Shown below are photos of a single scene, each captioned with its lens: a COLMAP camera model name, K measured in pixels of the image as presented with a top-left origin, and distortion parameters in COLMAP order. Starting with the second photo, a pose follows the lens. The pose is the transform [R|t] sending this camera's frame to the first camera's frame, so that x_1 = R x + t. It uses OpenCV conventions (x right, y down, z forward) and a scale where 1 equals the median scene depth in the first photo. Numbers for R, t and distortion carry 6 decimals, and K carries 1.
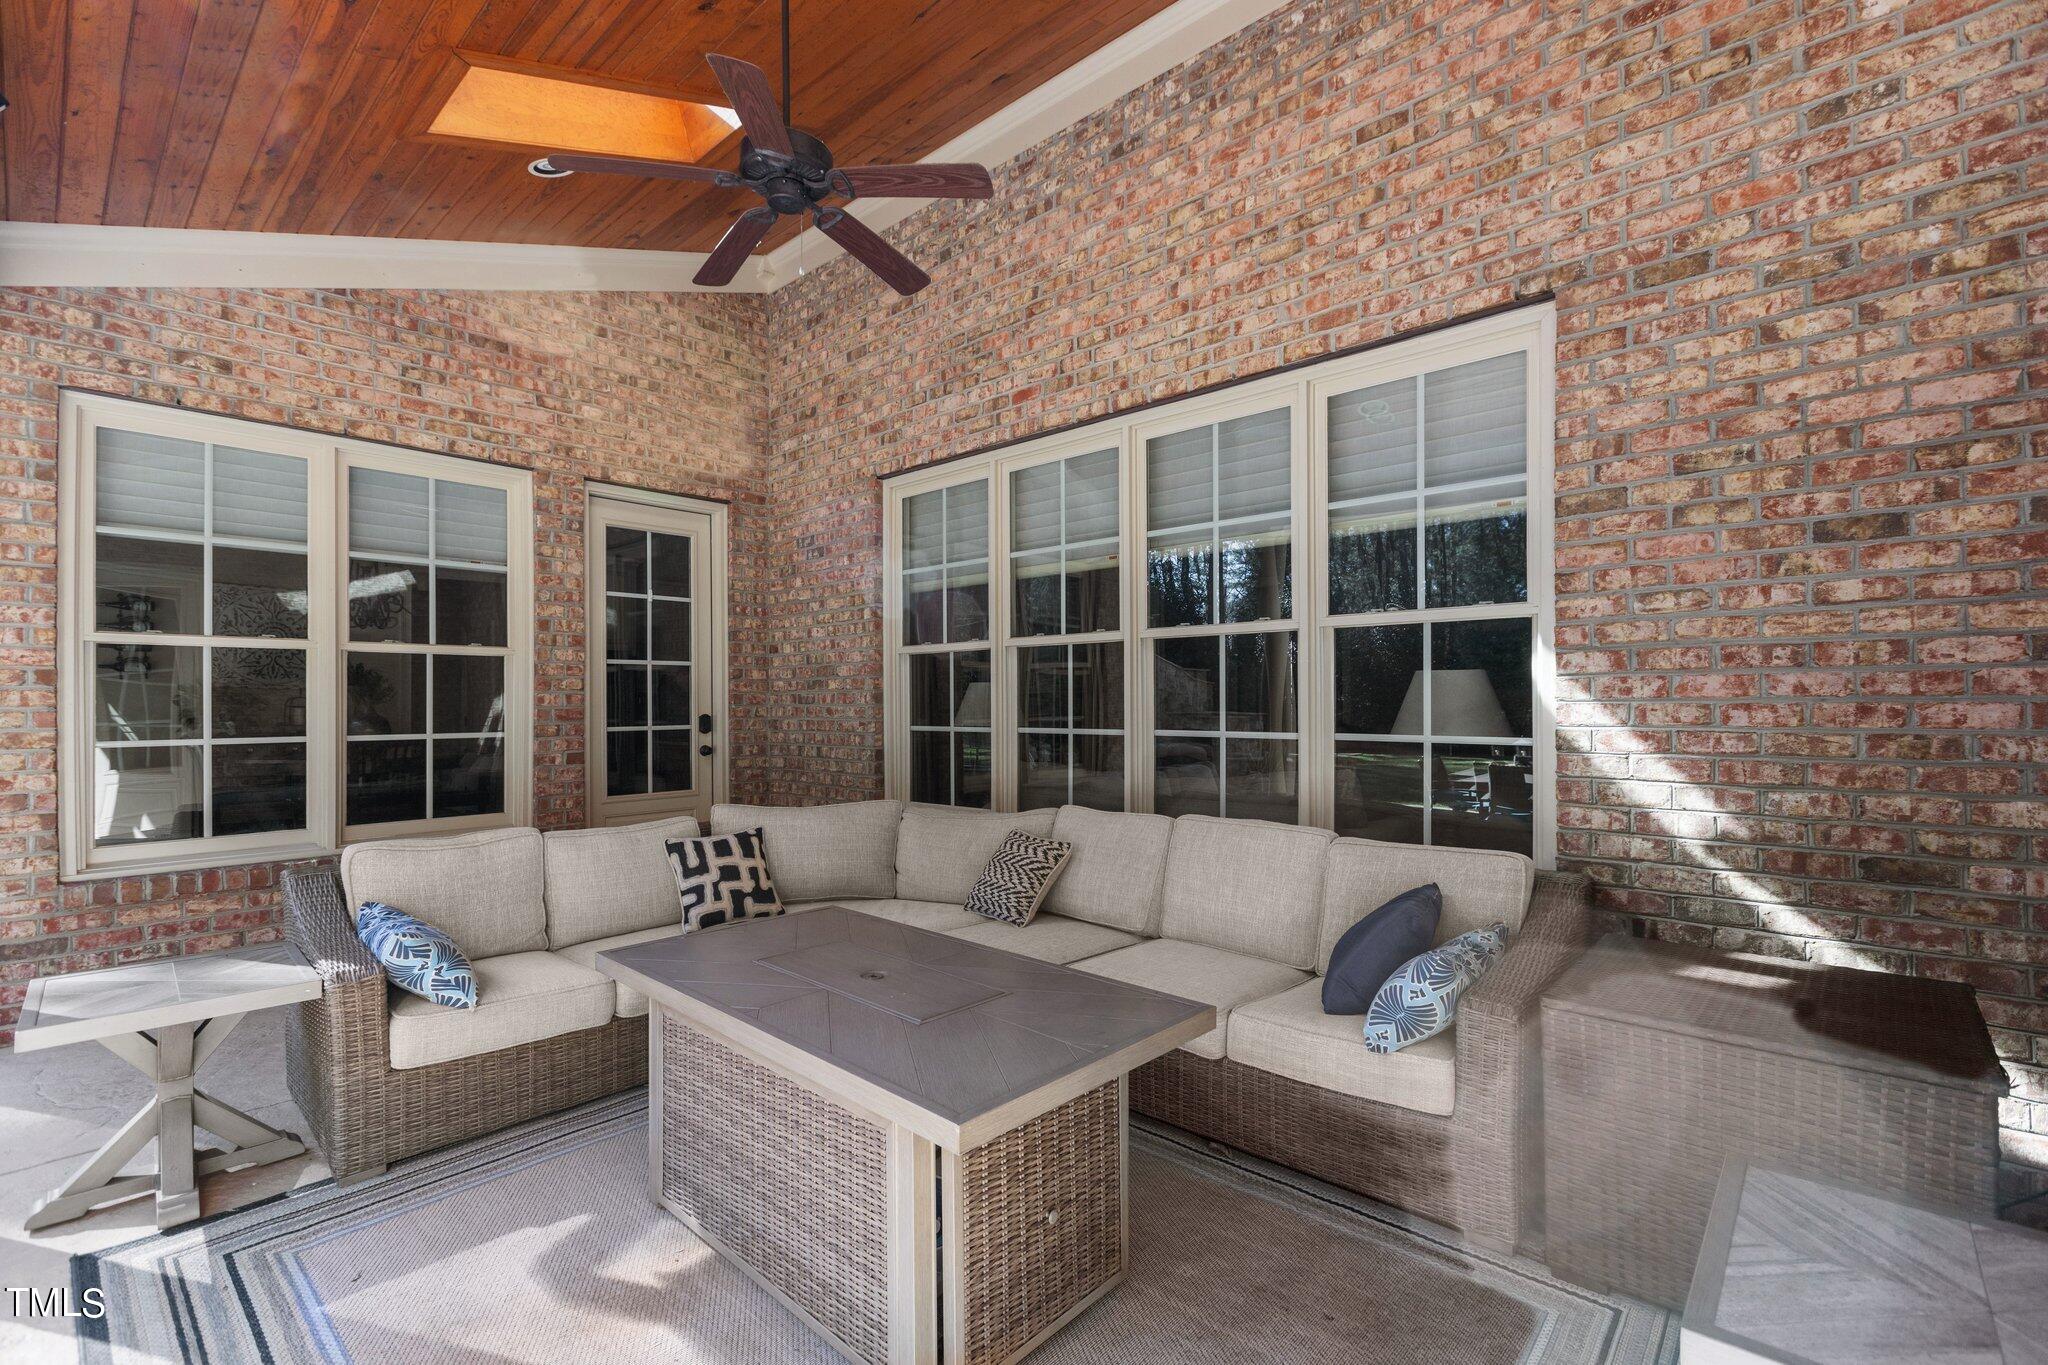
lens RADIAL K [[909.9, 0, 1021.0], [0, 909.9, 688.8], [0, 0, 1]] dist [0.003893, 0.000339]
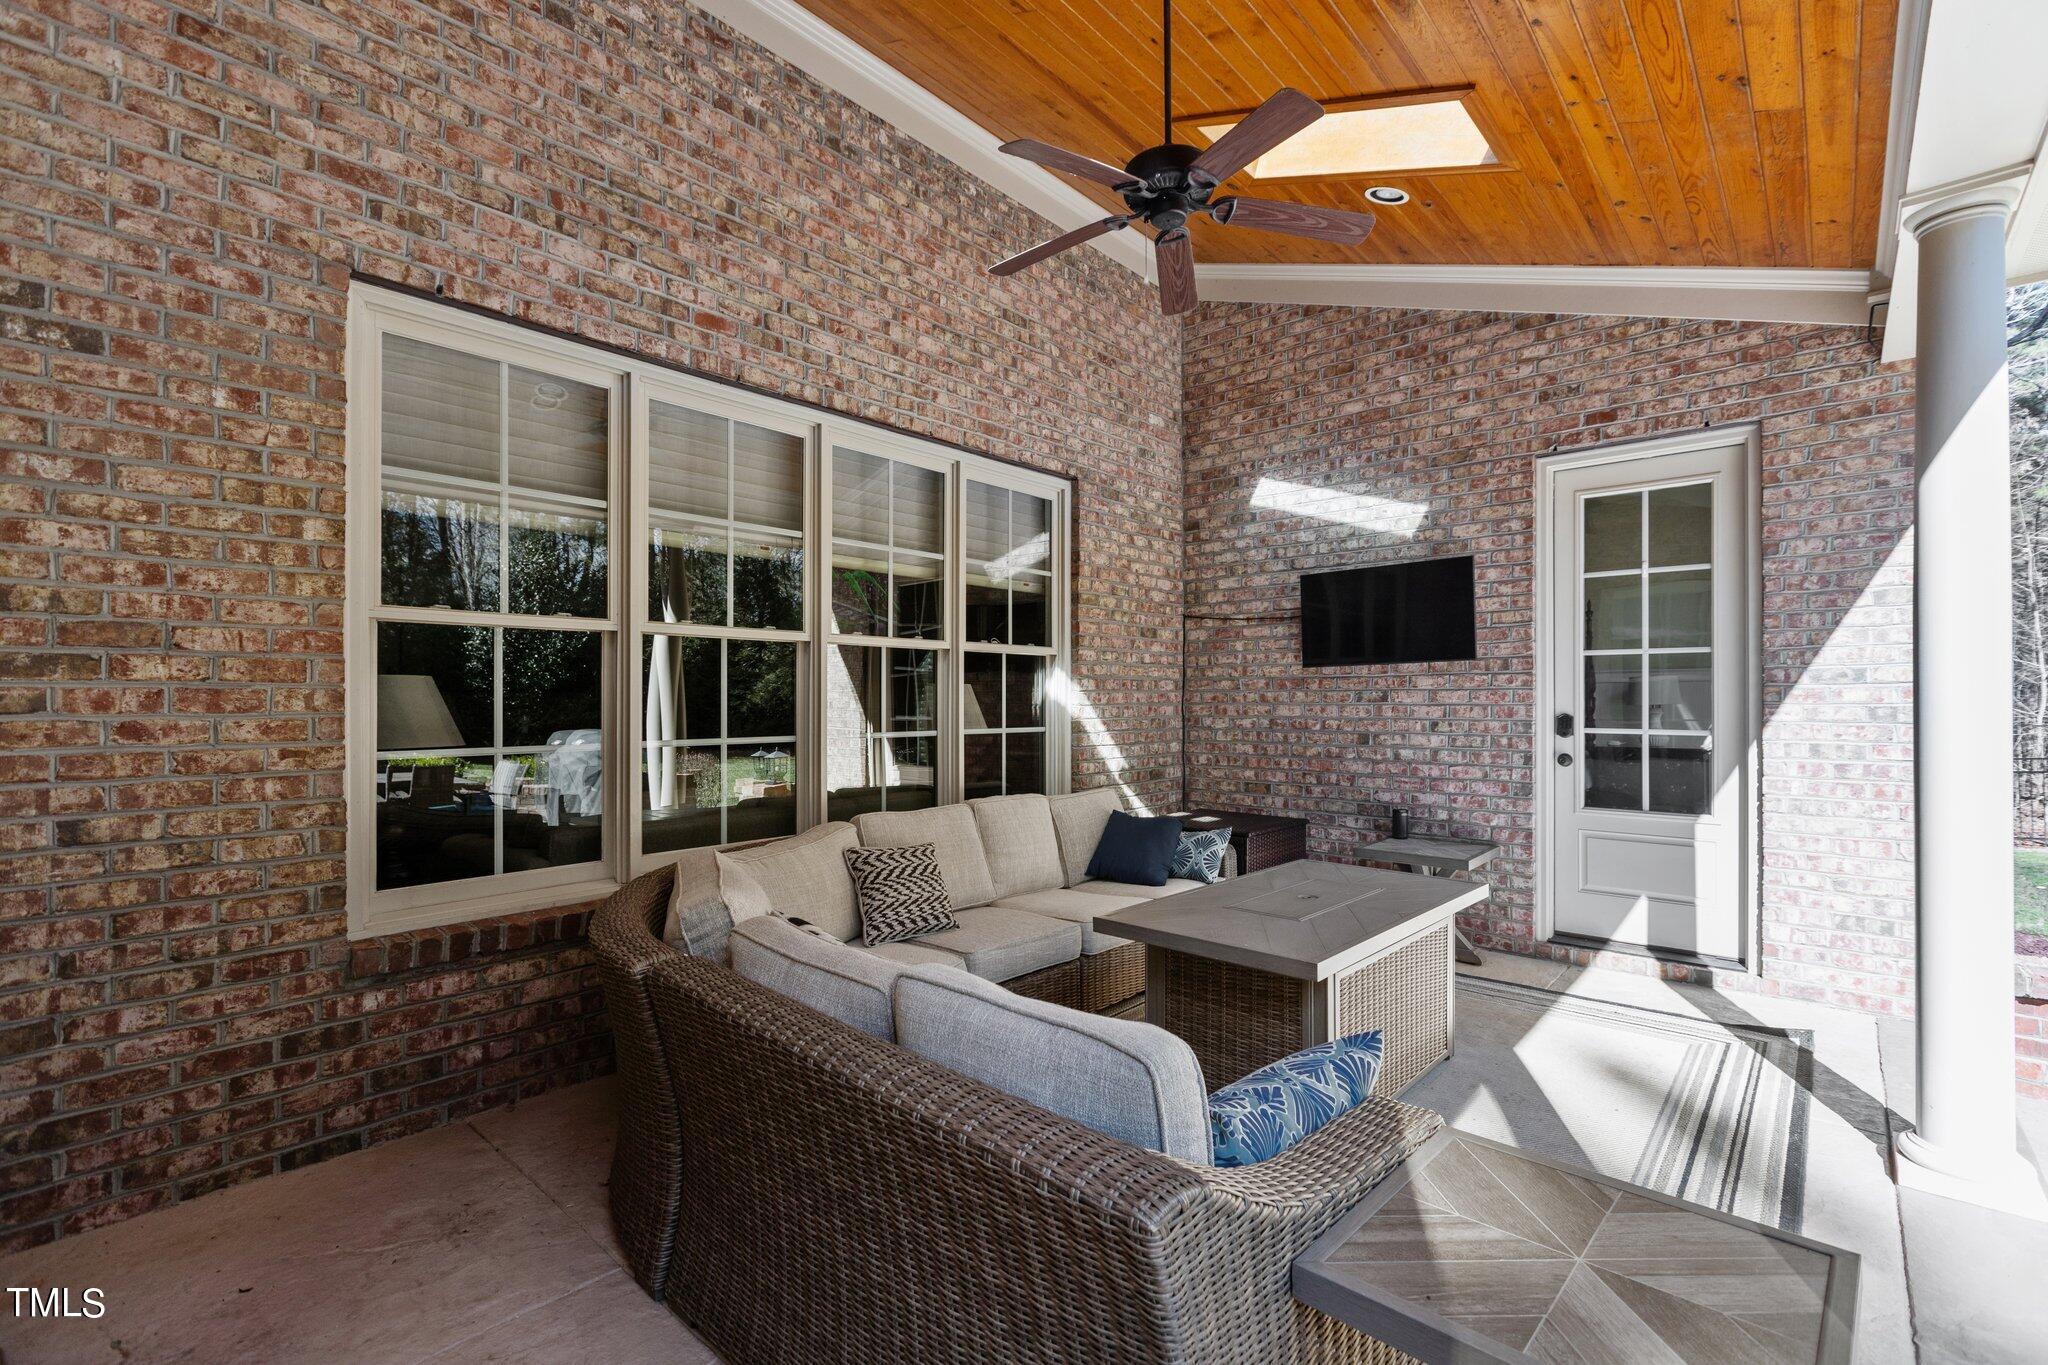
lens RADIAL K [[909.9, 0, 1019.6], [0, 909.9, 694.6], [0, 0, 1]] dist [0.003893, 0.000339]
pose [[-0.009639, 0.014893, 0.999843, -0.920029], [-0.008376, 0.999853, -0.014974, 0.015247], [-0.999918, -0.008519, -0.009513, 0.856612]]
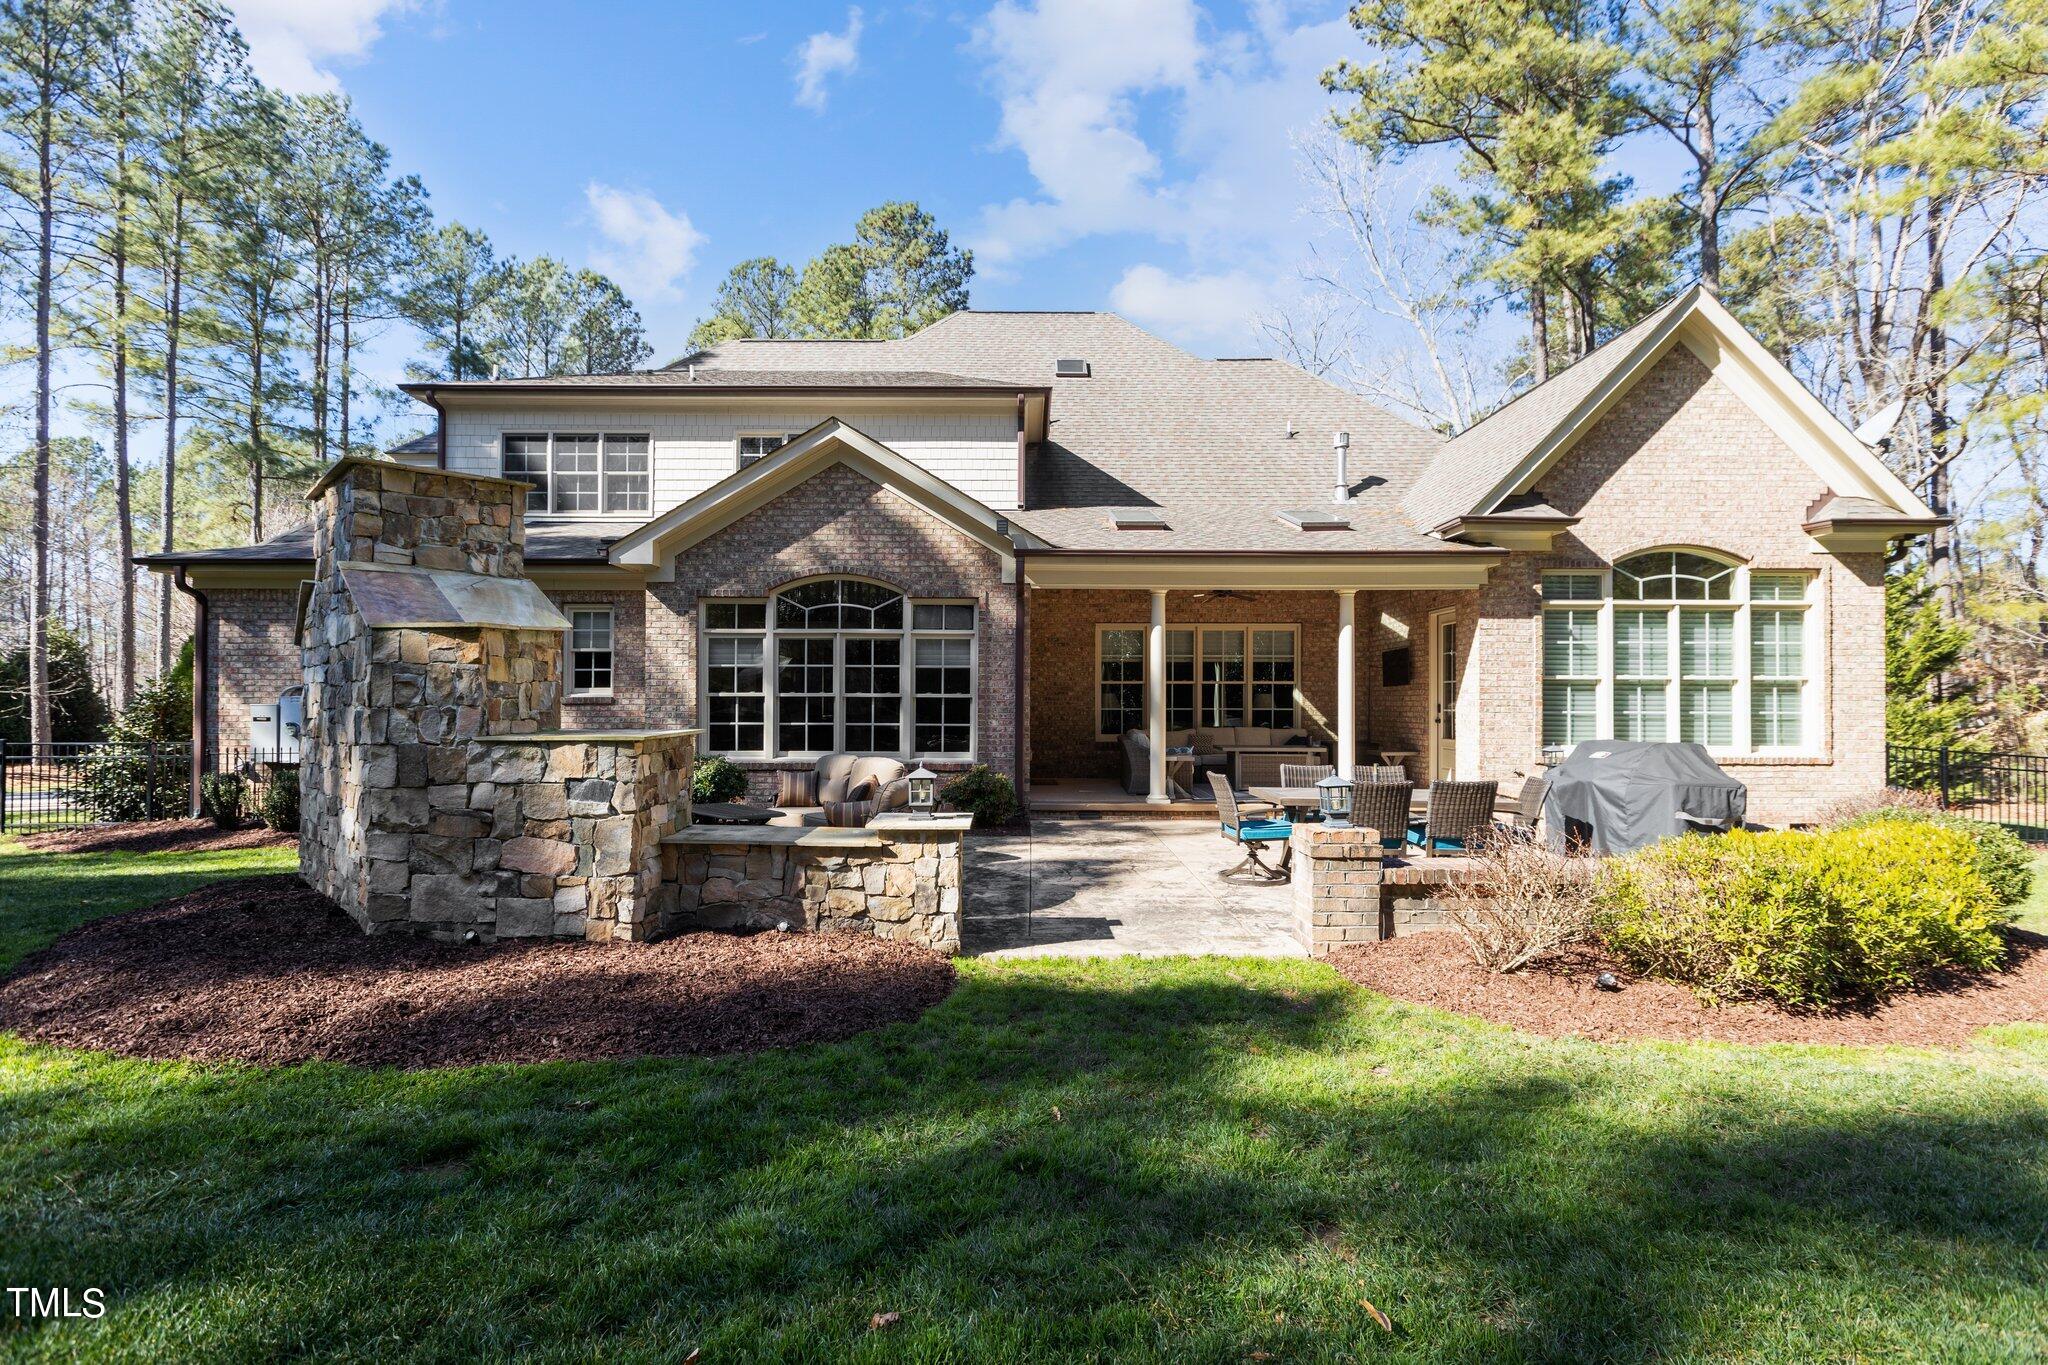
lens RADIAL K [[909.9, 0, 1024.0], [0, 909.9, 682.6], [0, 0, 1]] dist [0.003893, 0.000339]
pose [[0.734364, 0.016725, 0.678549, -3.123799], [-0.011324, 0.999859, -0.012390, -0.005139], [-0.678661, 0.001415, 0.734450, -1.325298]]
